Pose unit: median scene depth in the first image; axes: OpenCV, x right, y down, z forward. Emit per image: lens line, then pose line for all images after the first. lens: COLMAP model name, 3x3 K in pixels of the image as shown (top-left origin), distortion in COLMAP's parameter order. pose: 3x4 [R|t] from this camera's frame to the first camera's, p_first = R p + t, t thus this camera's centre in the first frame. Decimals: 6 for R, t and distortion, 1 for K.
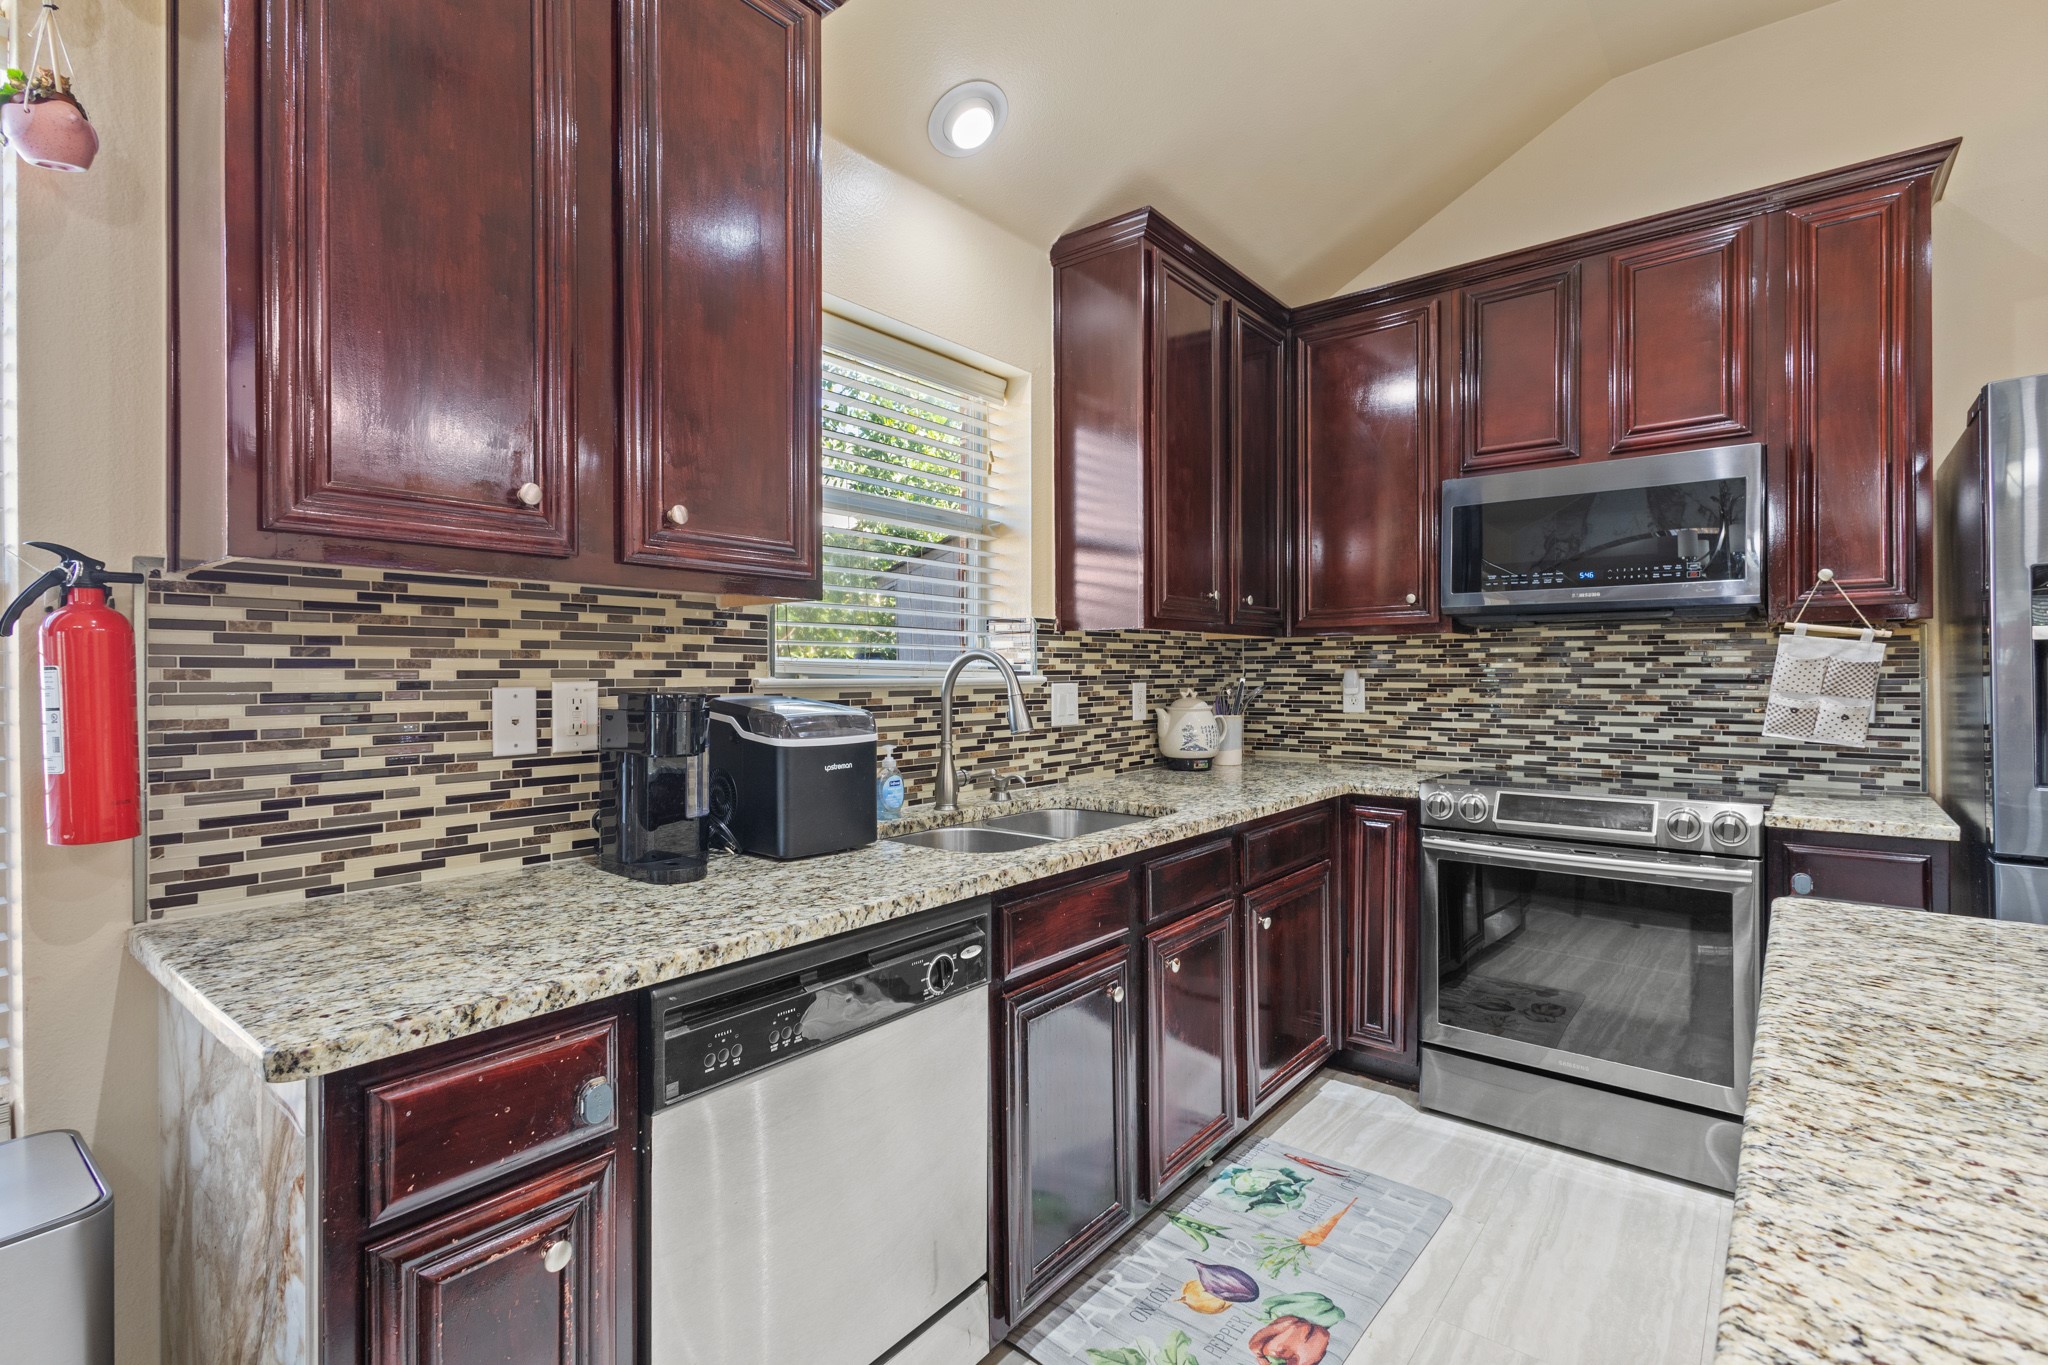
lens RADIAL K [[949.9, 0, 1024.0], [0, 949.9, 682.5], [0, 0, 1]] dist [-0.000558, -0.000144]
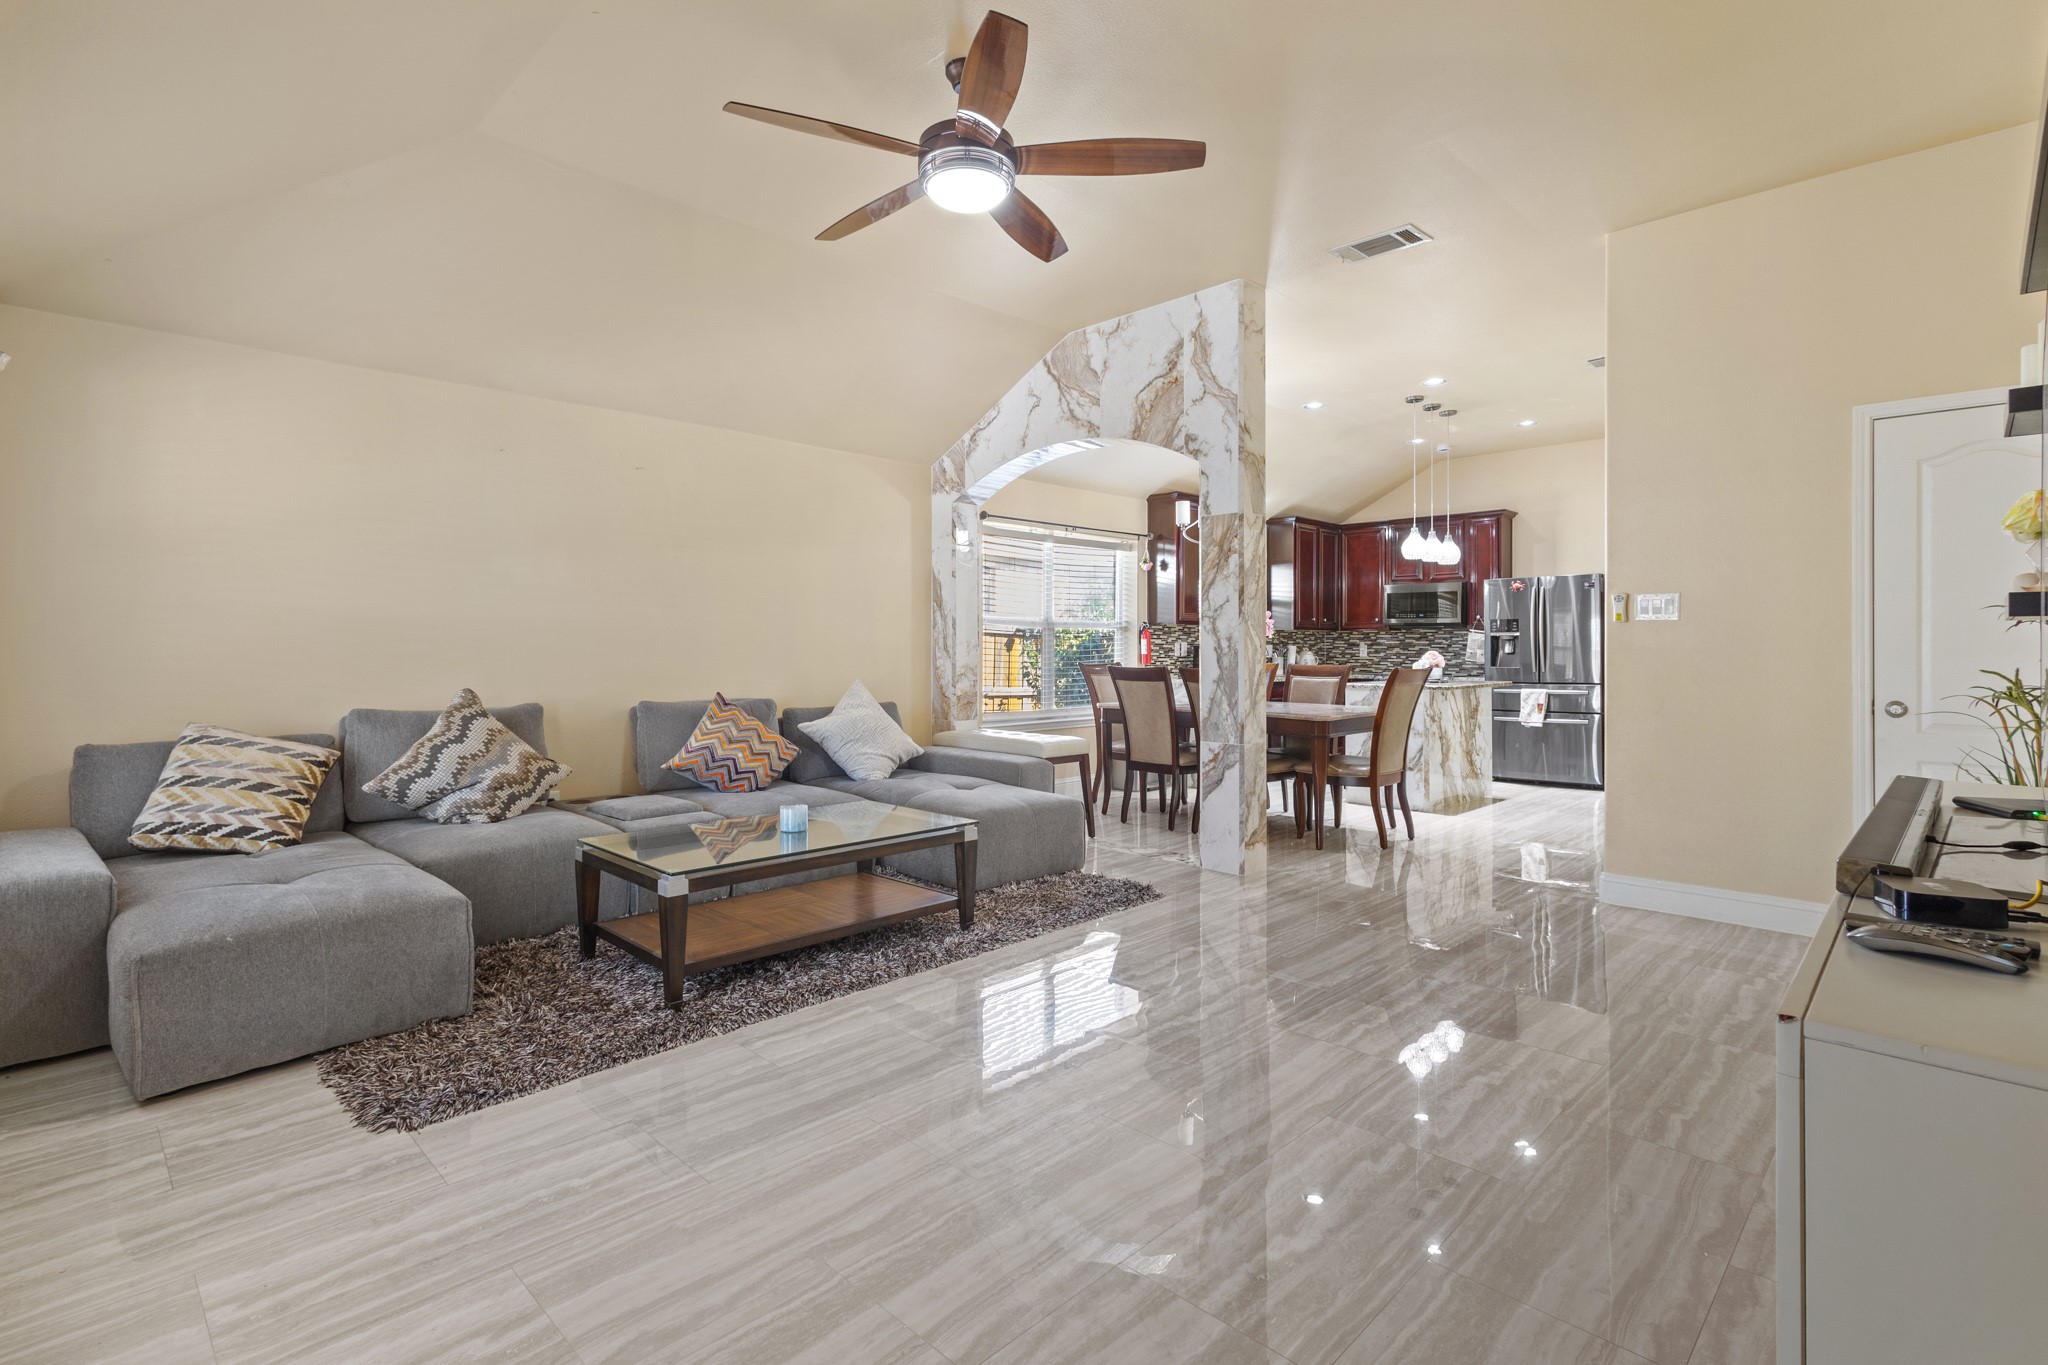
lens RADIAL K [[960.7, 0, 1024.4], [0, 960.7, 646.5], [0, 0, 1]] dist [0.000049, -0.000356]
pose [[0.995452, 0.006339, -0.095052, -0.484786], [-0.007444, 0.999909, -0.011278, 0.049834], [0.094971, 0.011934, 0.995408, -2.424792]]
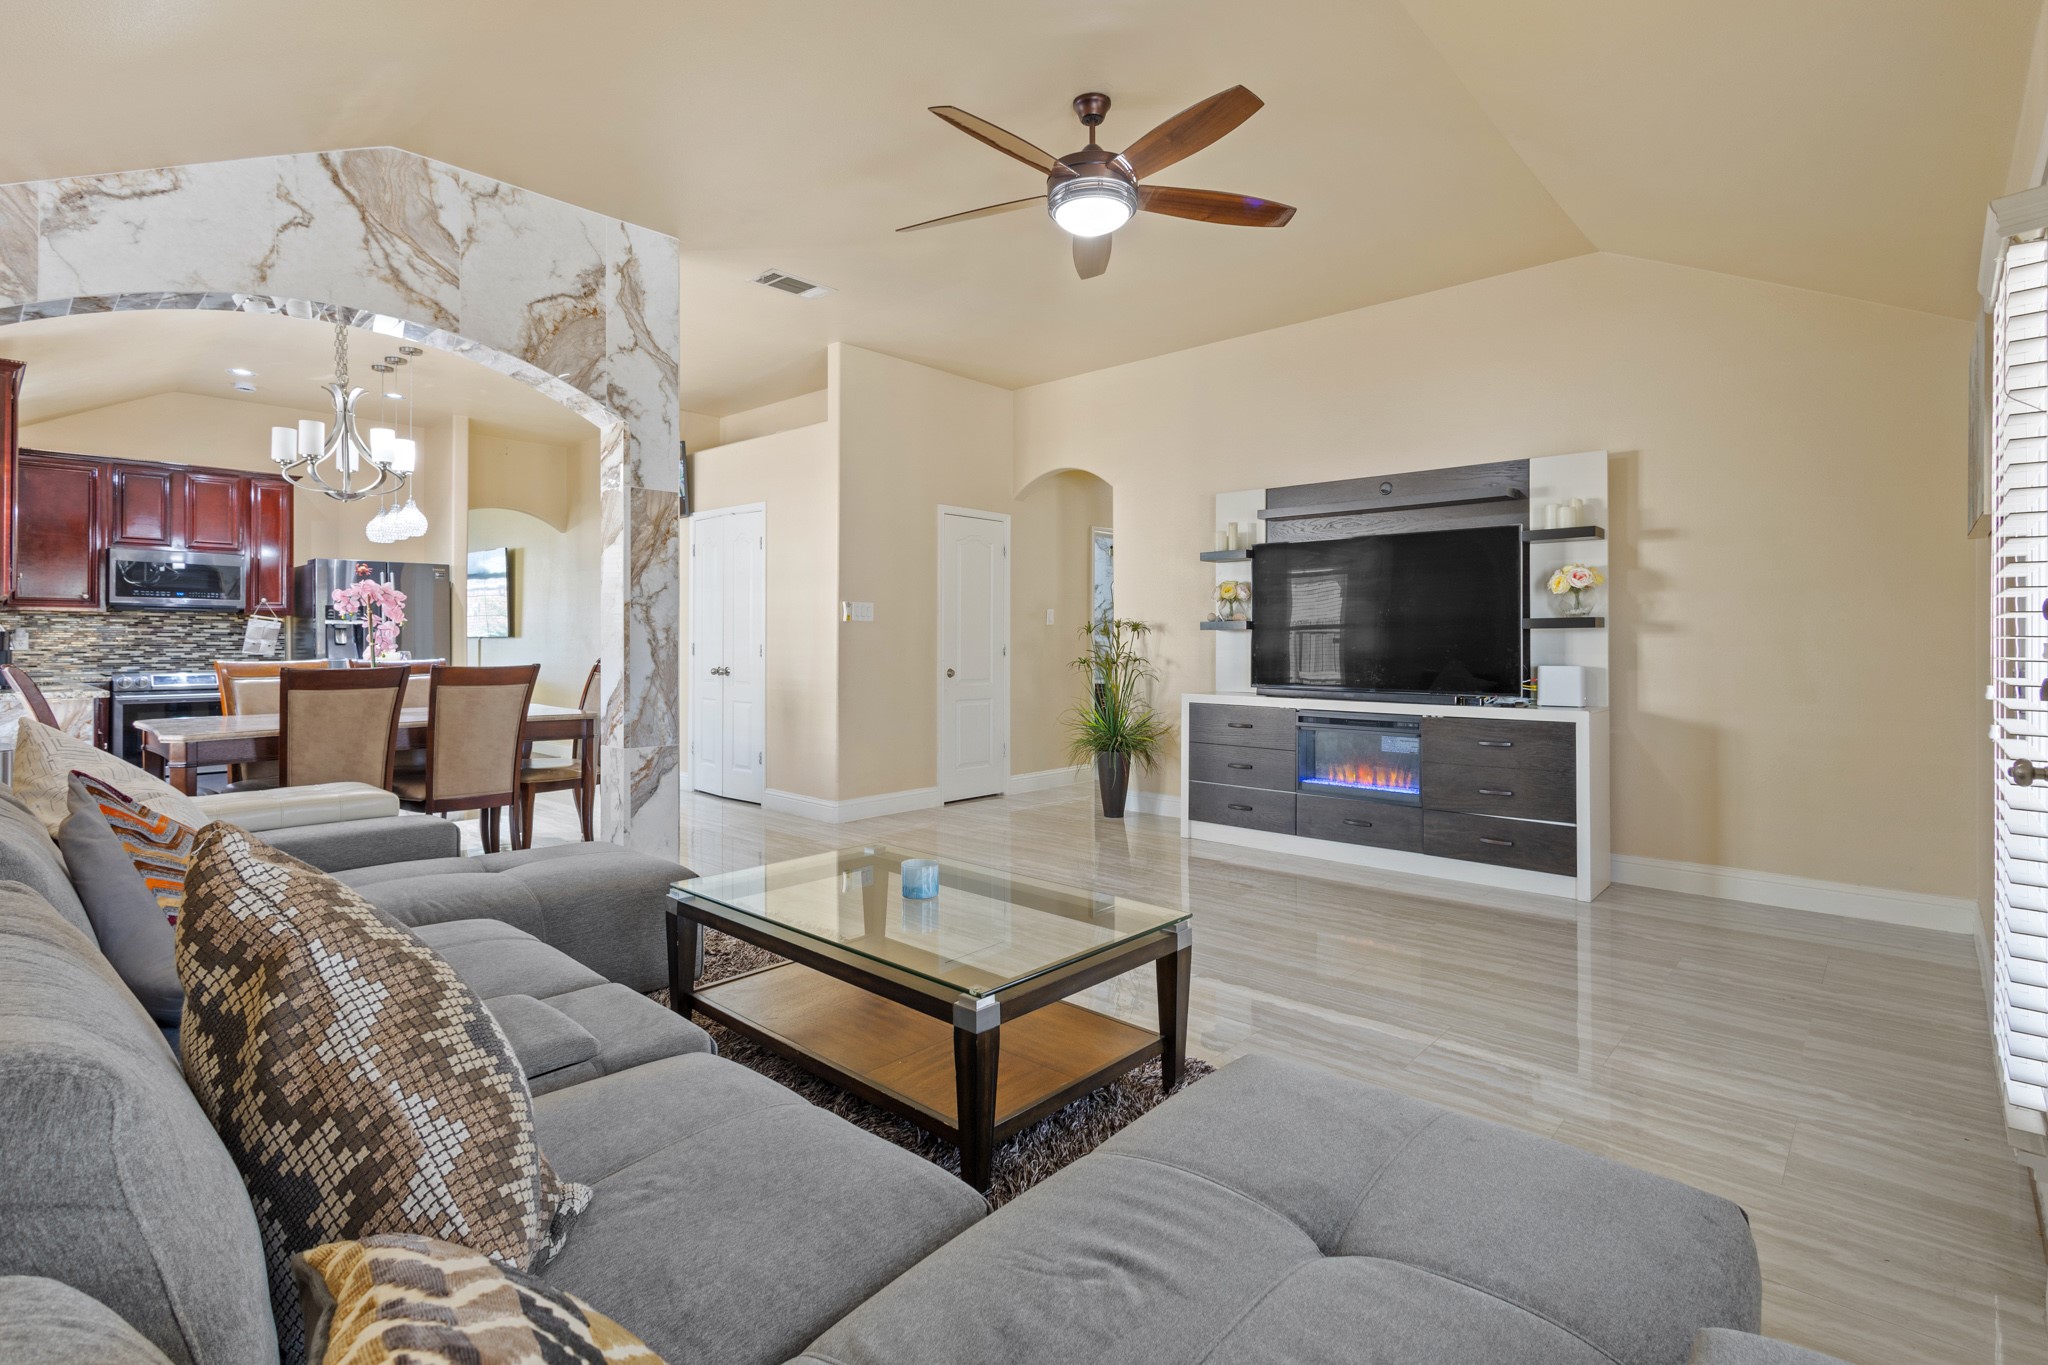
lens RADIAL K [[960.7, 0, 1024.4], [0, 960.7, 646.5], [0, 0, 1]] dist [0.000049, -0.000356]
pose [[0.060620, 0.000578, 0.998161, -1.766074], [0.005858, 0.999982, -0.000934, 0.045843], [-0.998144, 0.005904, 0.060615, -1.383462]]
